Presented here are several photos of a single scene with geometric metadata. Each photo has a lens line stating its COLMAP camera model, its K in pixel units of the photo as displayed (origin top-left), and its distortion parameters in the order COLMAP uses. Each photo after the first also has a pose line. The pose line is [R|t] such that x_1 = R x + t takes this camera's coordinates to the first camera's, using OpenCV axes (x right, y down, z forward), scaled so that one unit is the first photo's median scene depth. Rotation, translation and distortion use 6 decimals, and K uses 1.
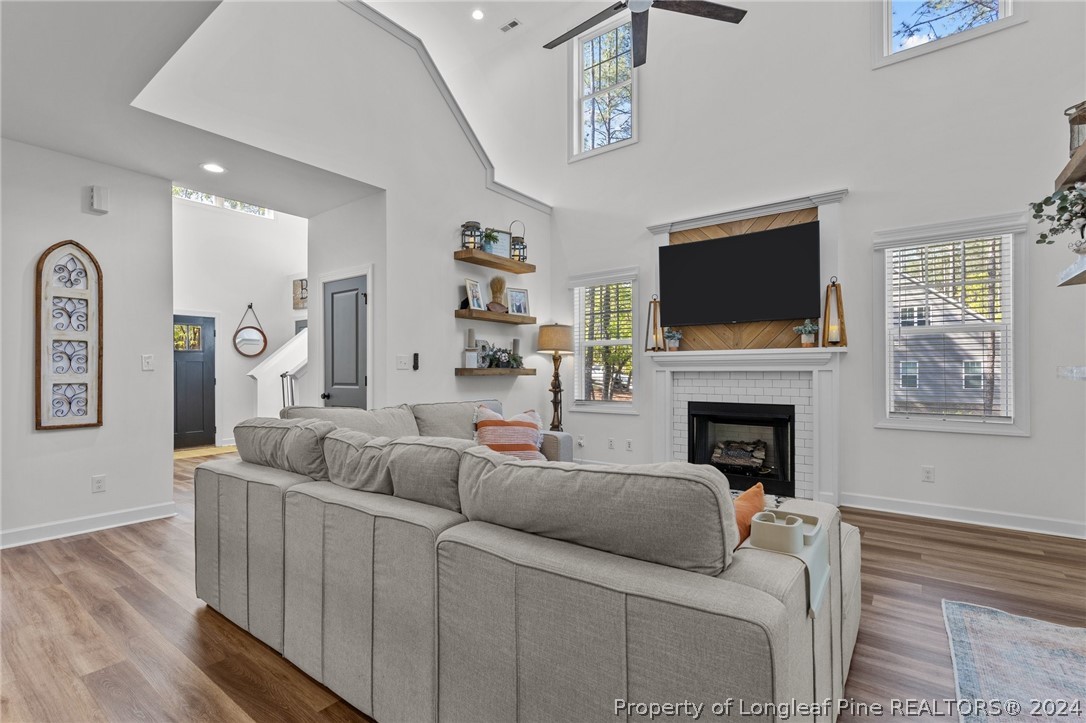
lens RADIAL K [[502.2, 0, 532.6], [0, 502.2, 370.6], [0, 0, 1]] dist [0.000778, 0.000862]
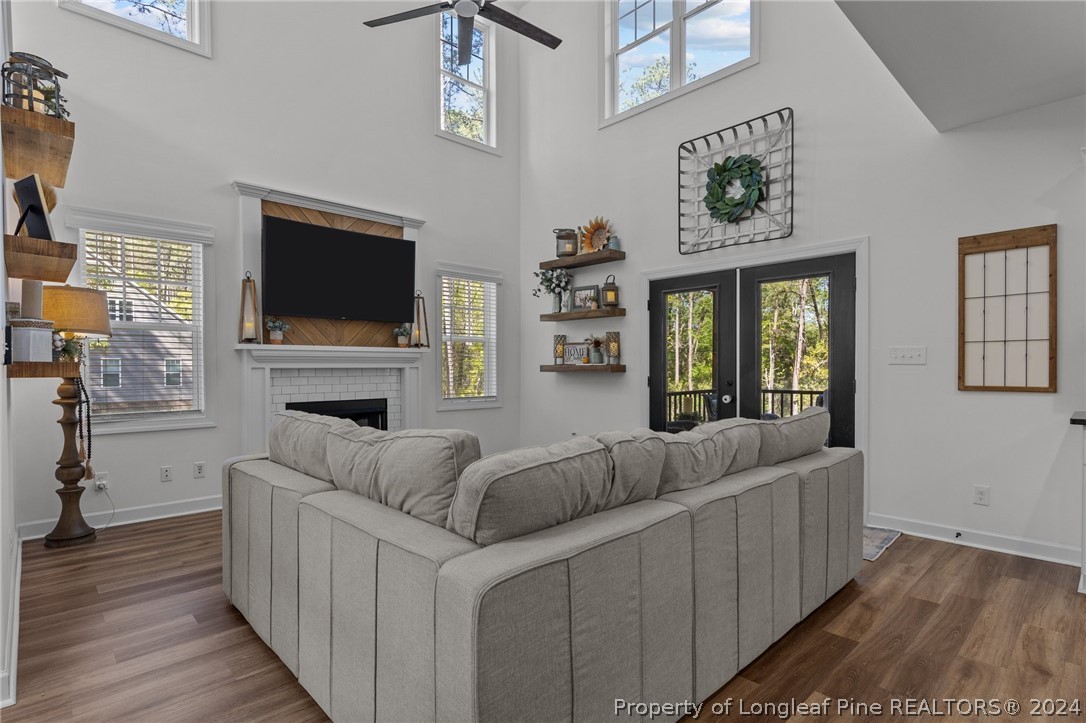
lens RADIAL K [[542.4, 0, 534.1], [0, 542.4, 374.4], [0, 0, 1]] dist [0.004268, -0.000451]
pose [[0.161010, -0.011482, 0.986886, -0.547729], [0.001035, 0.999934, 0.011465, 0.001559], [-0.986952, -0.000824, 0.161011, 0.430385]]
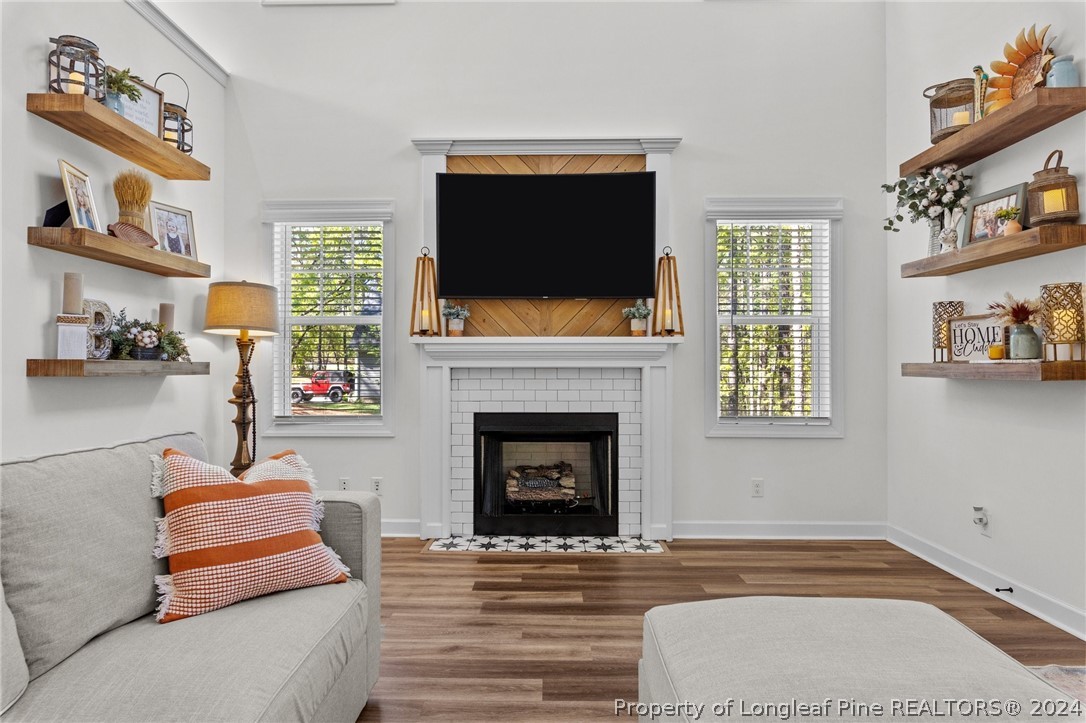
lens RADIAL K [[619.1, 0, 534.9], [0, 619.1, 362.9], [0, 0, 1]] dist [-0.003523, 0.000673]
pose [[0.804000, 0.006479, 0.594594, -0.114759], [-0.003238, 0.999974, -0.006518, 0.000592], [-0.594620, 0.003315, 0.804000, 0.293966]]
